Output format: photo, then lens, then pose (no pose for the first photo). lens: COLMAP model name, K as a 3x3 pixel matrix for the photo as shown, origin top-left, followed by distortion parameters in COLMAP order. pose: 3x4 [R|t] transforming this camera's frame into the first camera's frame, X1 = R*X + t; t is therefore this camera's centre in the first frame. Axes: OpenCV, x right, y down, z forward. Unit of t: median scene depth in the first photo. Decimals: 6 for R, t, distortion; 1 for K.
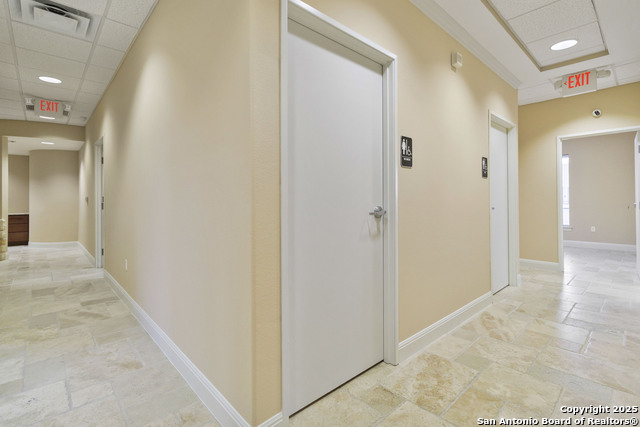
lens RADIAL K [[300.5, 0, 323.4], [0, 300.5, 200.9], [0, 0, 1]] dist [-0.000855, -0.000502]
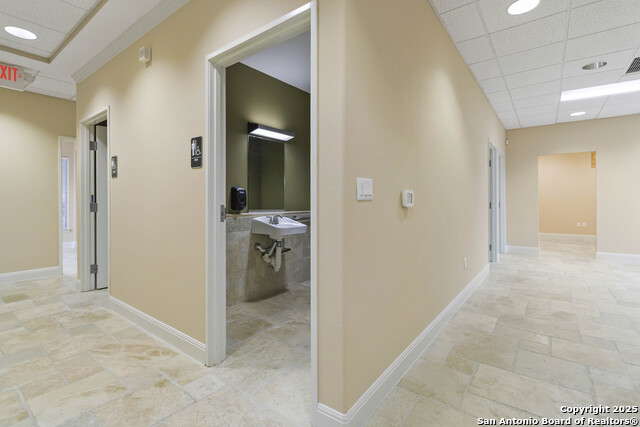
lens RADIAL K [[300.5, 0, 323.4], [0, 300.5, 200.9], [0, 0, 1]] dist [-0.000855, -0.000502]
pose [[0.180313, 0.007463, -0.983581, 1.509565], [0.002032, 0.999966, 0.007960, -0.010008], [0.983607, -0.003434, 0.180291, 1.395978]]
